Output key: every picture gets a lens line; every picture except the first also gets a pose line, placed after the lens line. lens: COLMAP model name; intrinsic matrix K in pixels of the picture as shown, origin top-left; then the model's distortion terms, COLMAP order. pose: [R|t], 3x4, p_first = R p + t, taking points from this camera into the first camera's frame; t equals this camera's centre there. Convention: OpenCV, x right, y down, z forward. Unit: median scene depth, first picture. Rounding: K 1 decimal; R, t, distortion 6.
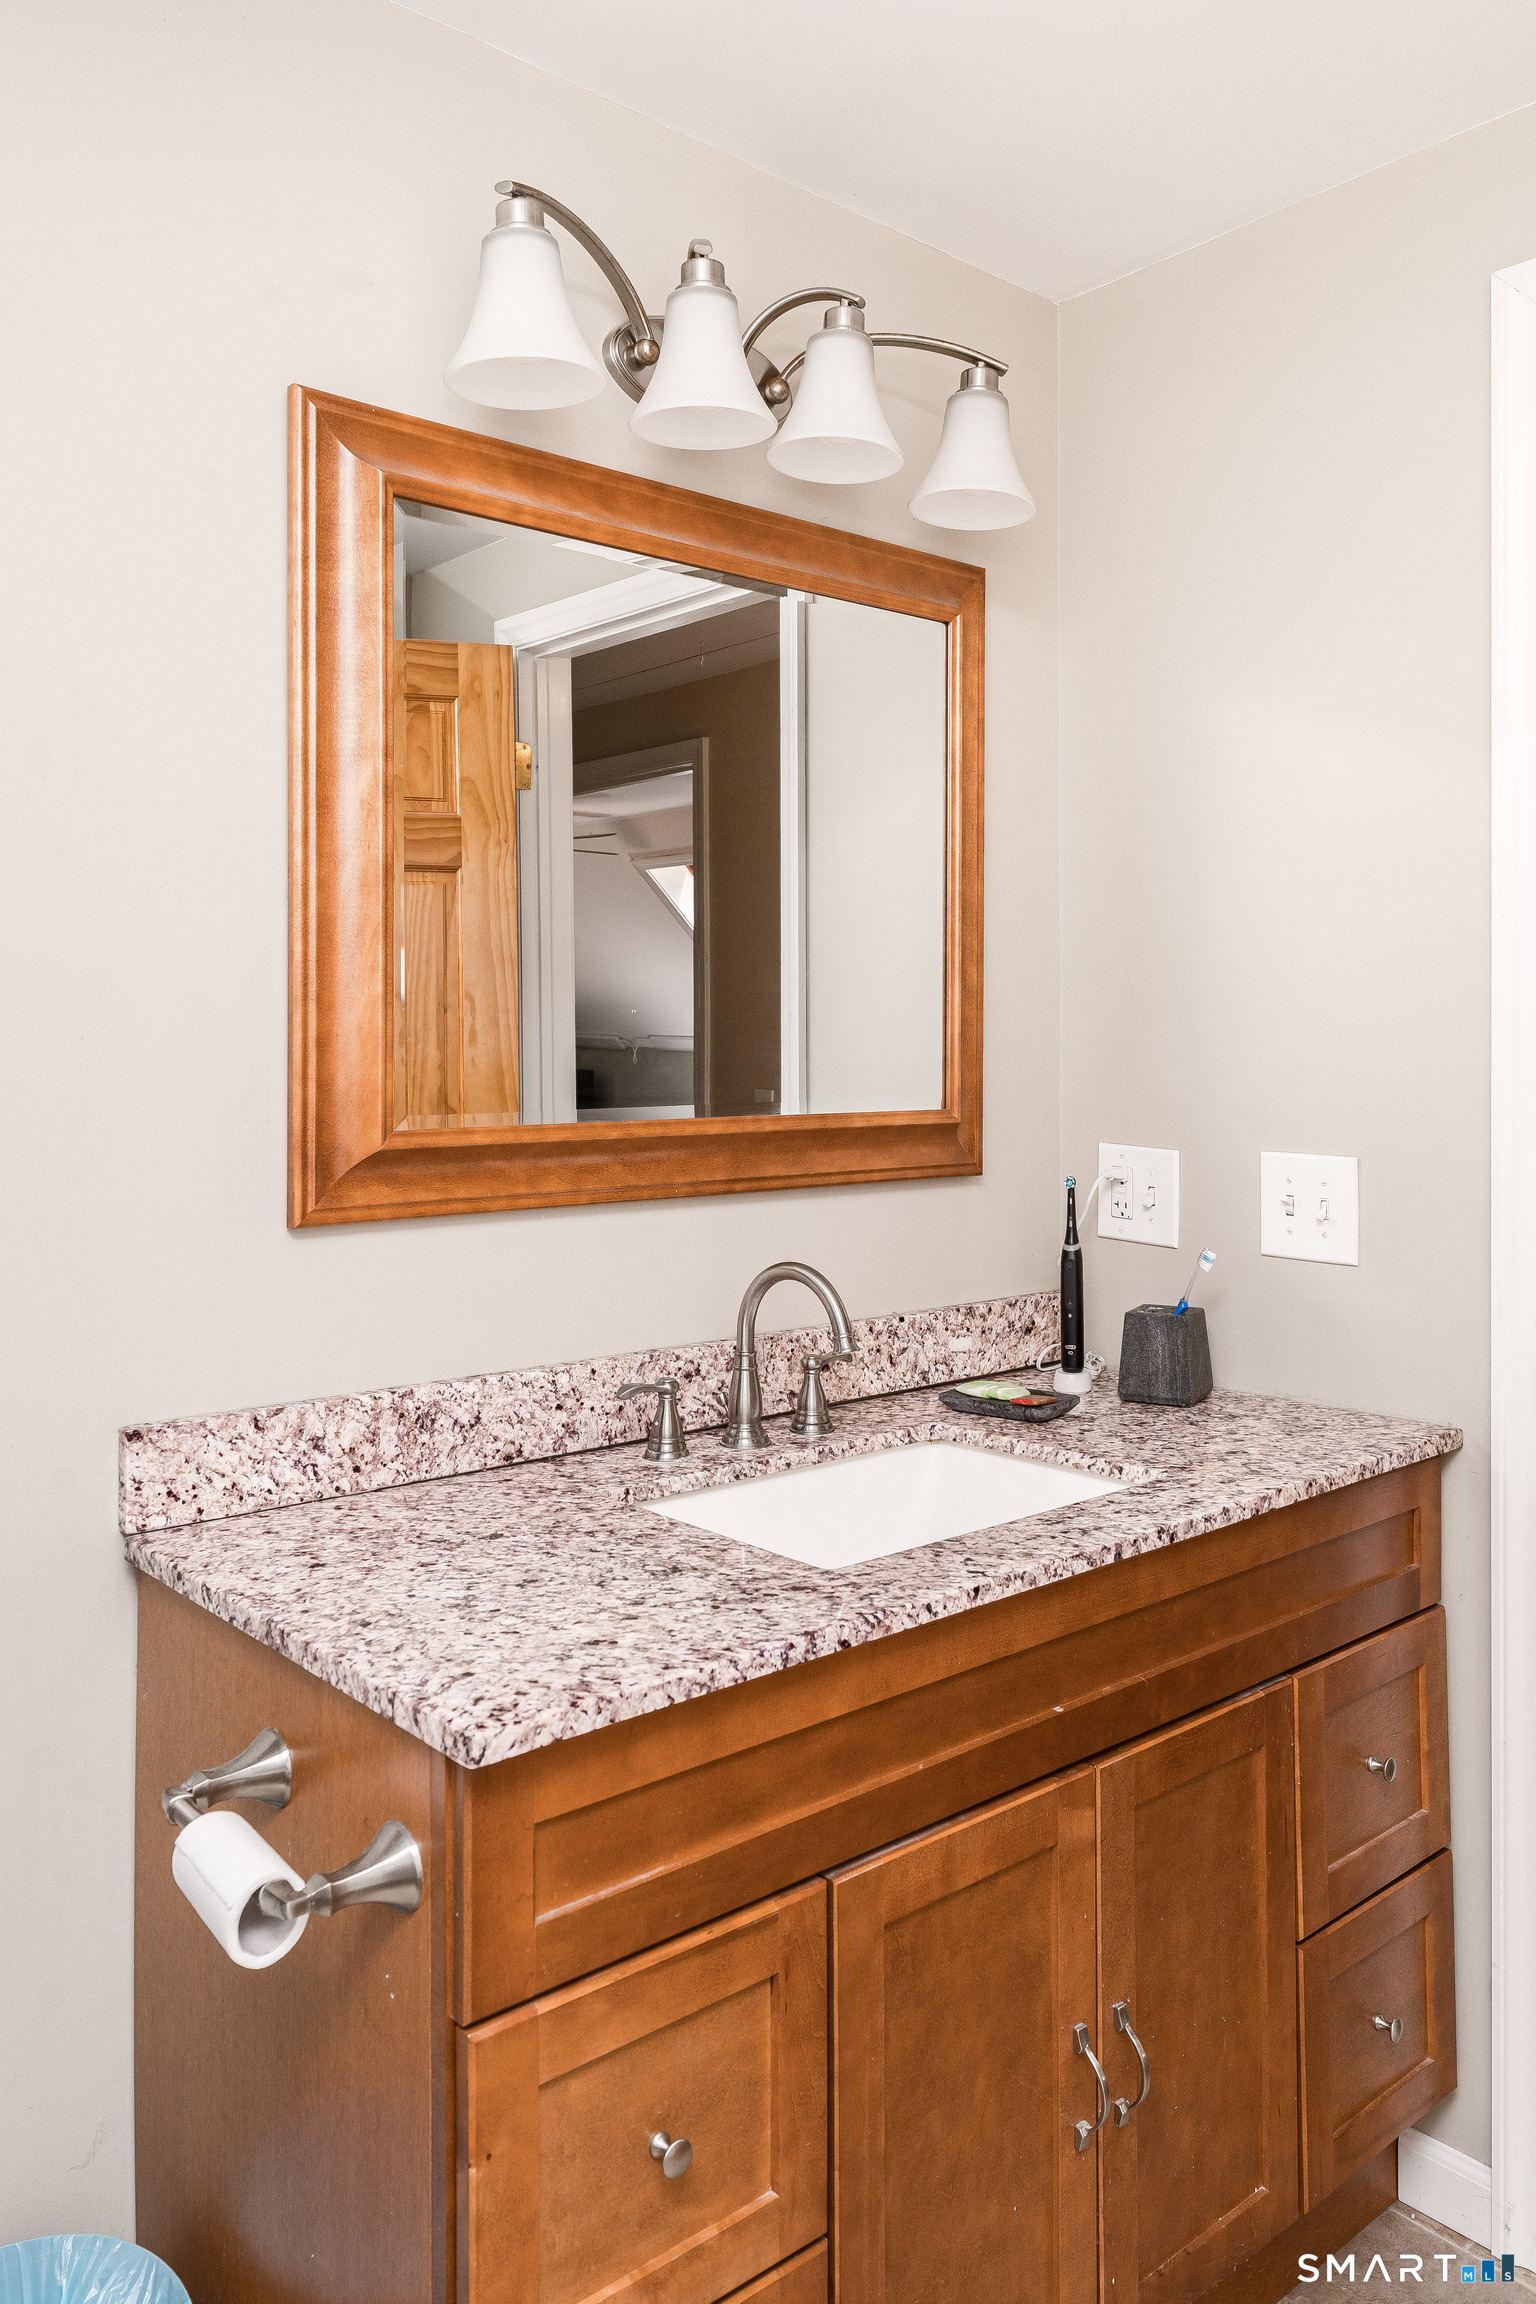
lens RADIAL K [[1532.0, 0, 768.0], [0, 1532.0, 1152.0], [0, 0, 1]] dist [0.002458, 0.002784]
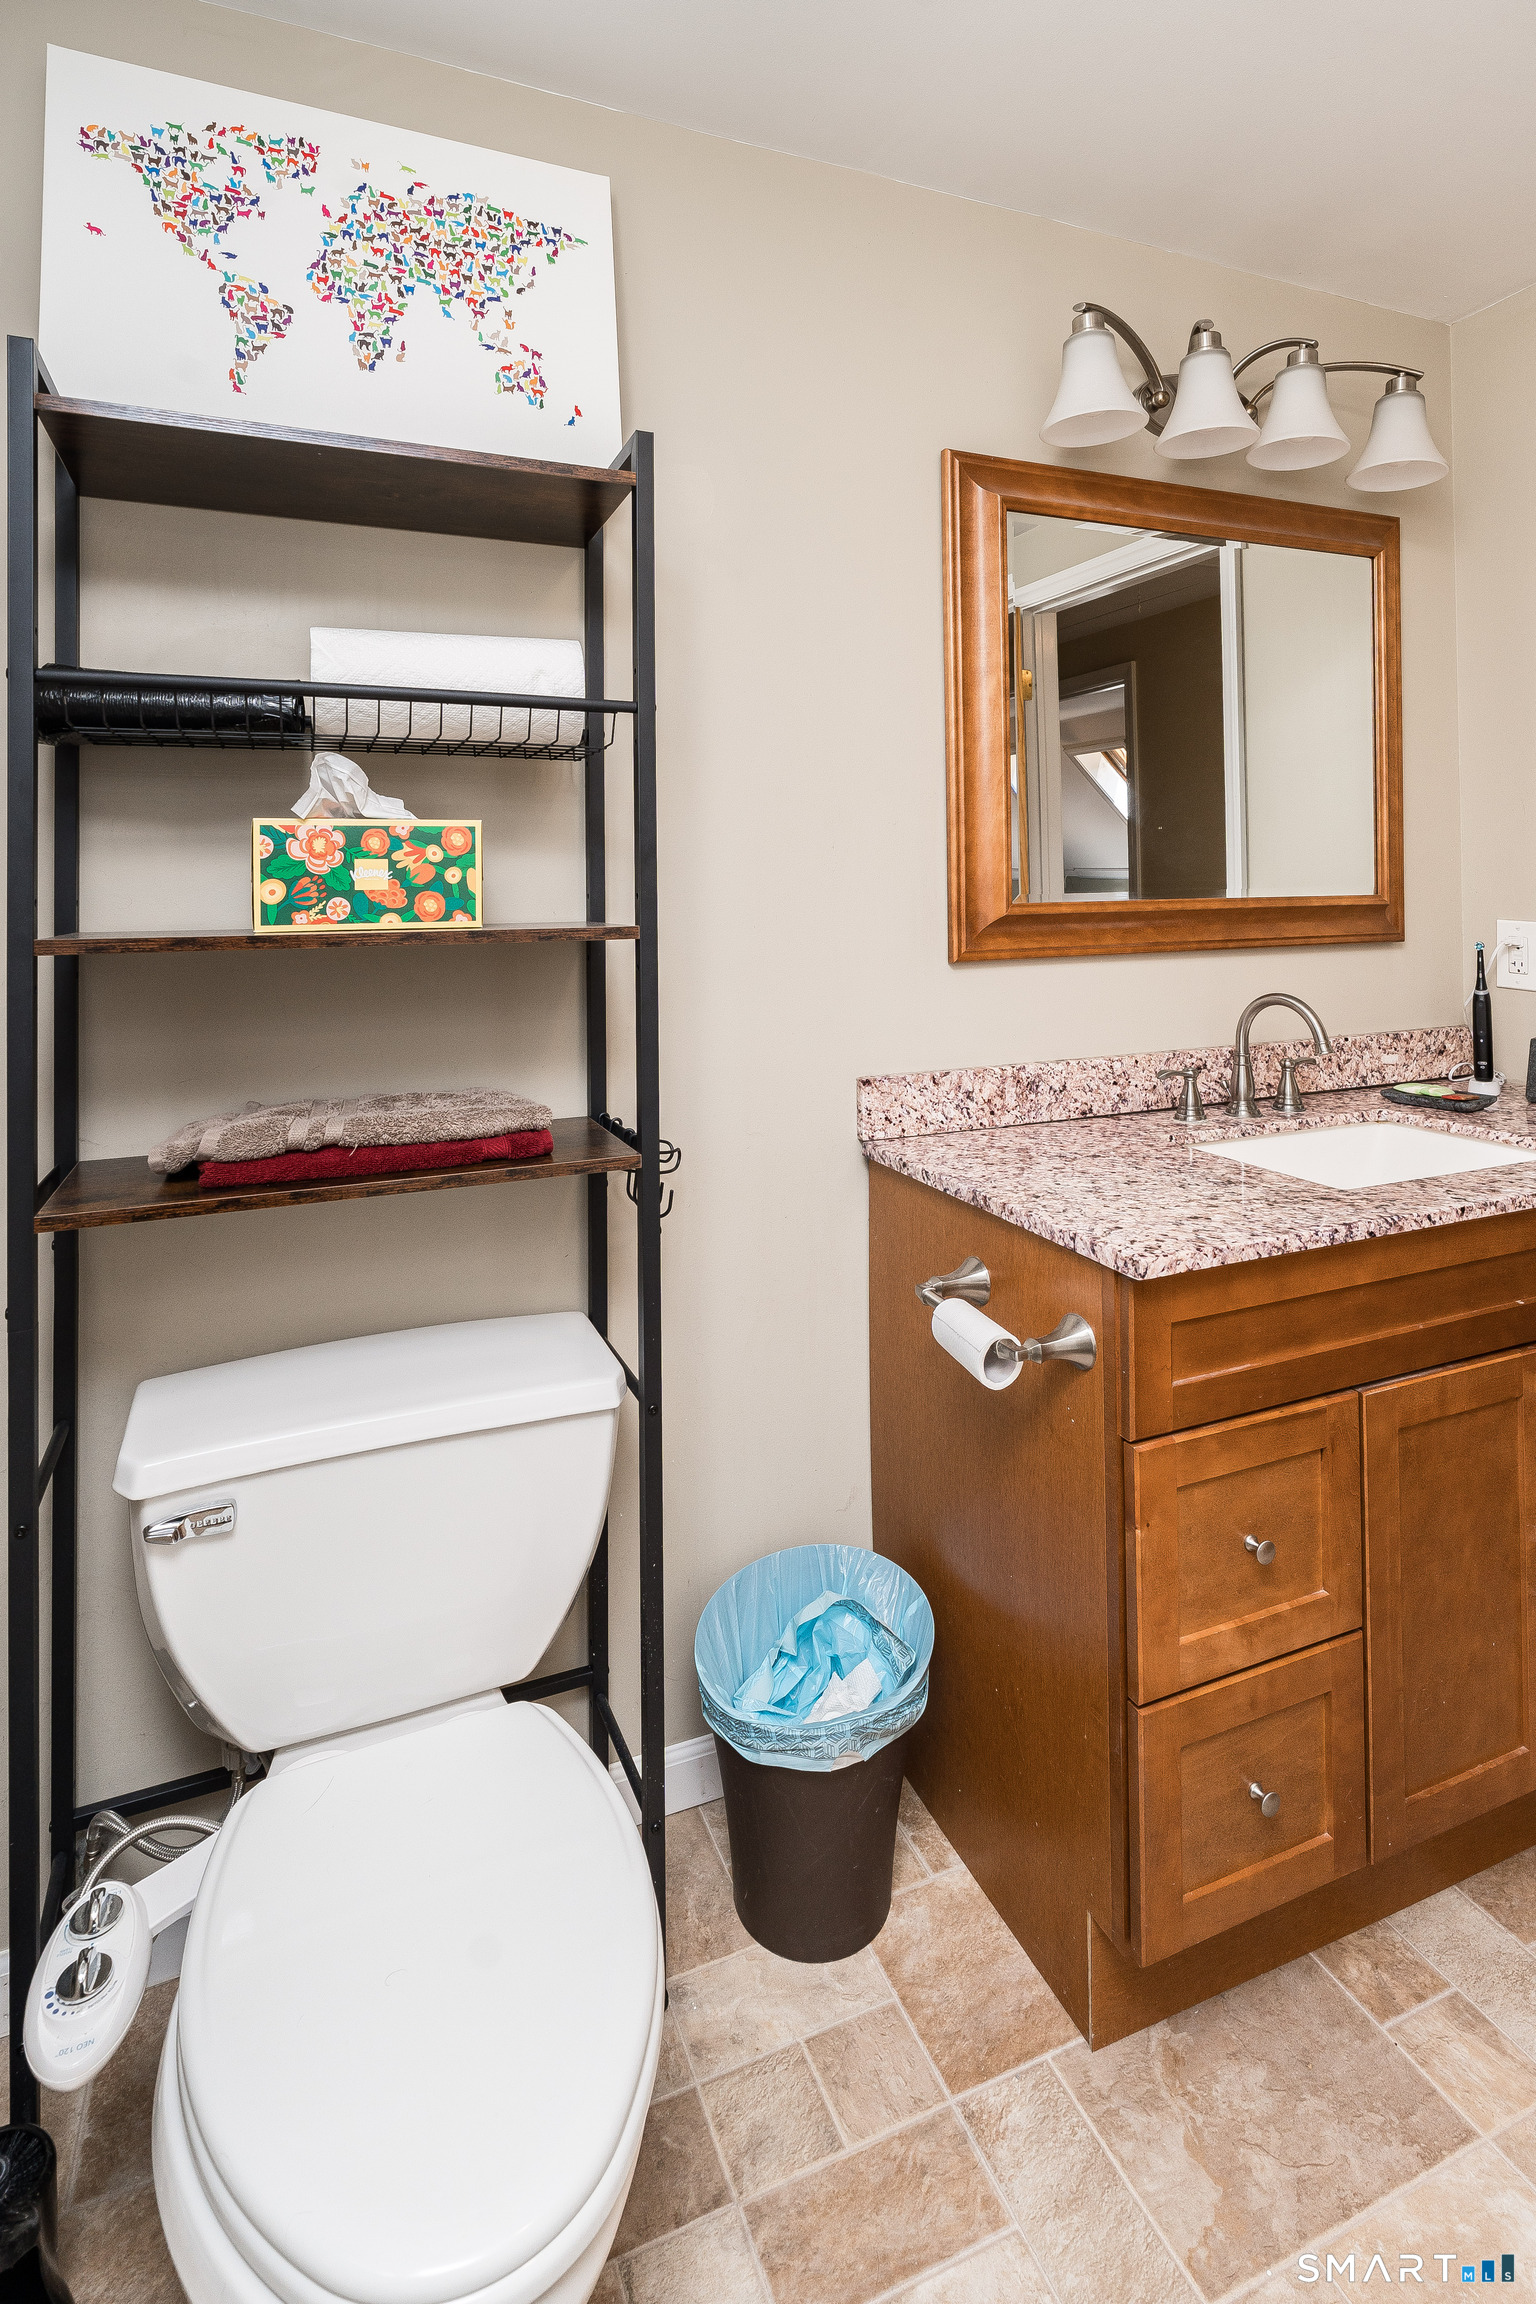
lens RADIAL K [[1035.8, 0, 768.5], [0, 1035.8, 952.5], [0, 0, 1]] dist [-0.000649, -0.000111]
pose [[0.956240, 0.009017, -0.292445, -0.176702], [-0.012810, 0.999857, -0.011058, 0.053945], [0.292304, 0.014320, 0.956218, -0.108950]]
